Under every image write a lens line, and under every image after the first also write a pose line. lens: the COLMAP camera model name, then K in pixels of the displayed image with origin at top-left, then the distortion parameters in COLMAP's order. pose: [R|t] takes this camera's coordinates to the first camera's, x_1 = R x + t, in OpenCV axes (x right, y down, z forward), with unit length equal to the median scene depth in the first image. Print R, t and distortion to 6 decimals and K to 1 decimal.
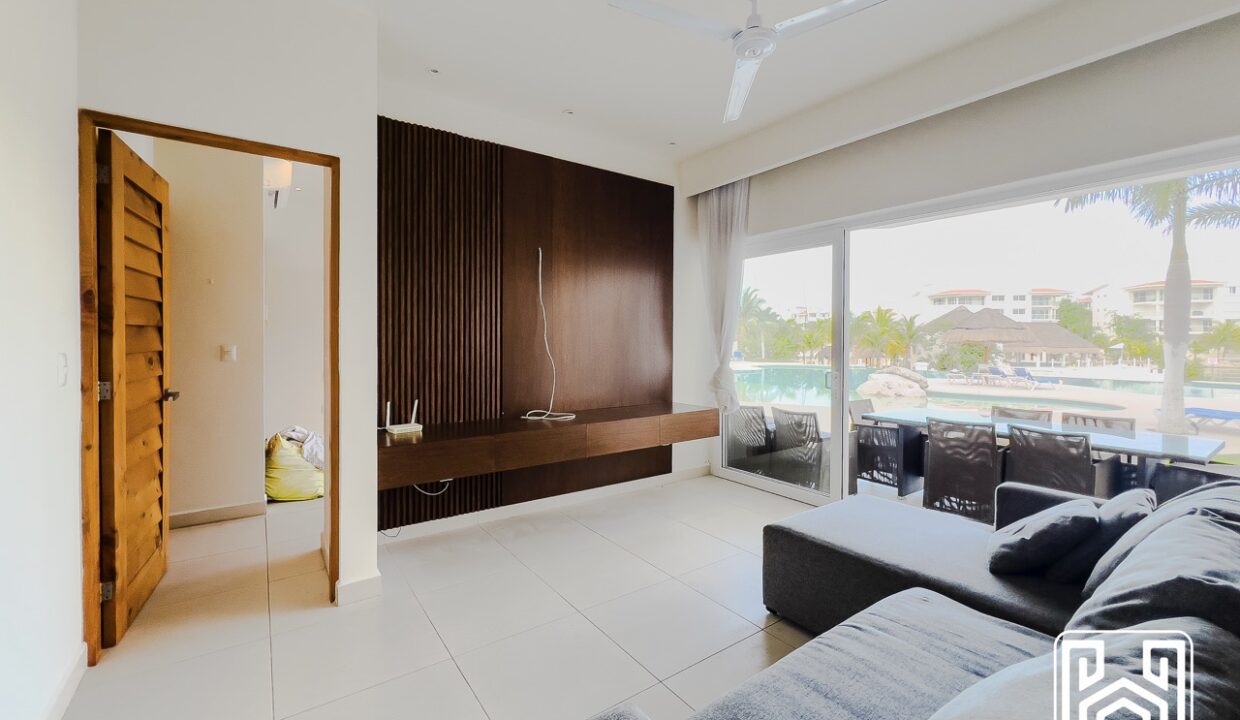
lens RADIAL K [[507.6, 0, 637.3], [0, 507.6, 349.8], [0, 0, 1]] dist [-0.007449, 0.001318]
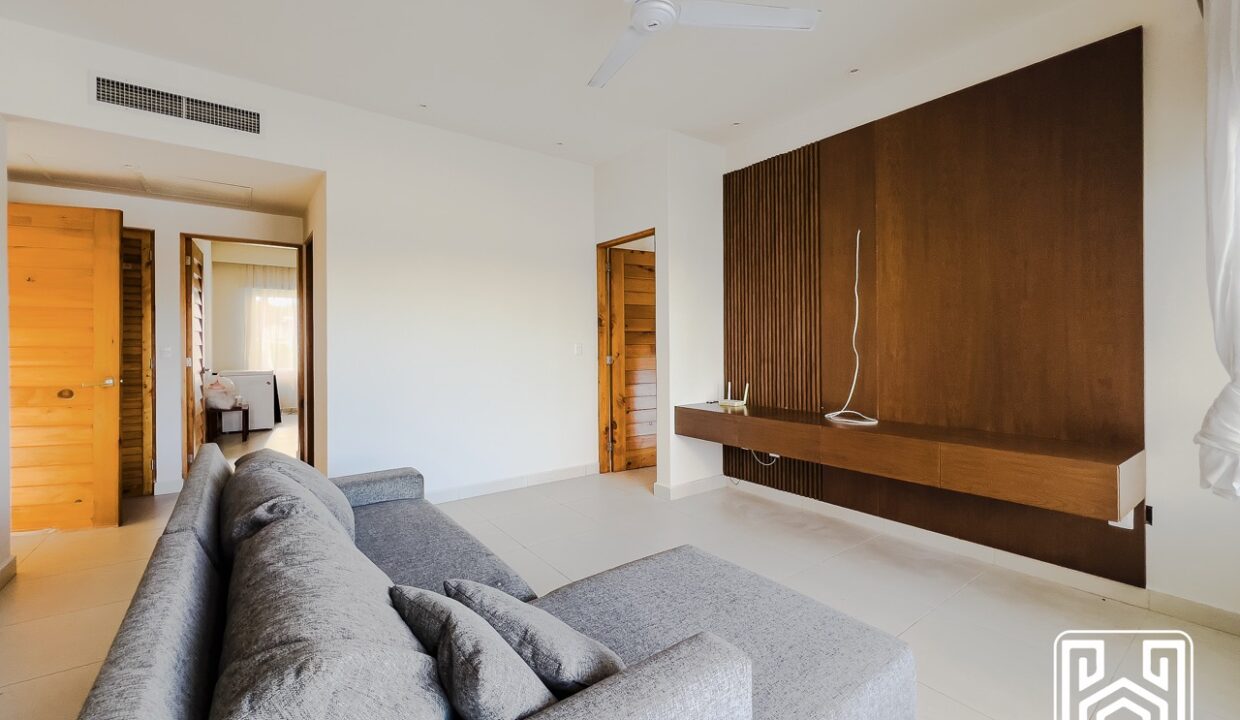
lens RADIAL K [[507.6, 0, 598.2], [0, 507.6, 362.4], [0, 0, 1]] dist [-0.007449, 0.001318]
pose [[-0.022693, 0.029037, -0.999321, 0.759395], [-0.020512, 0.999354, 0.029503, 0.014969], [0.999532, 0.021167, -0.022082, 0.591859]]
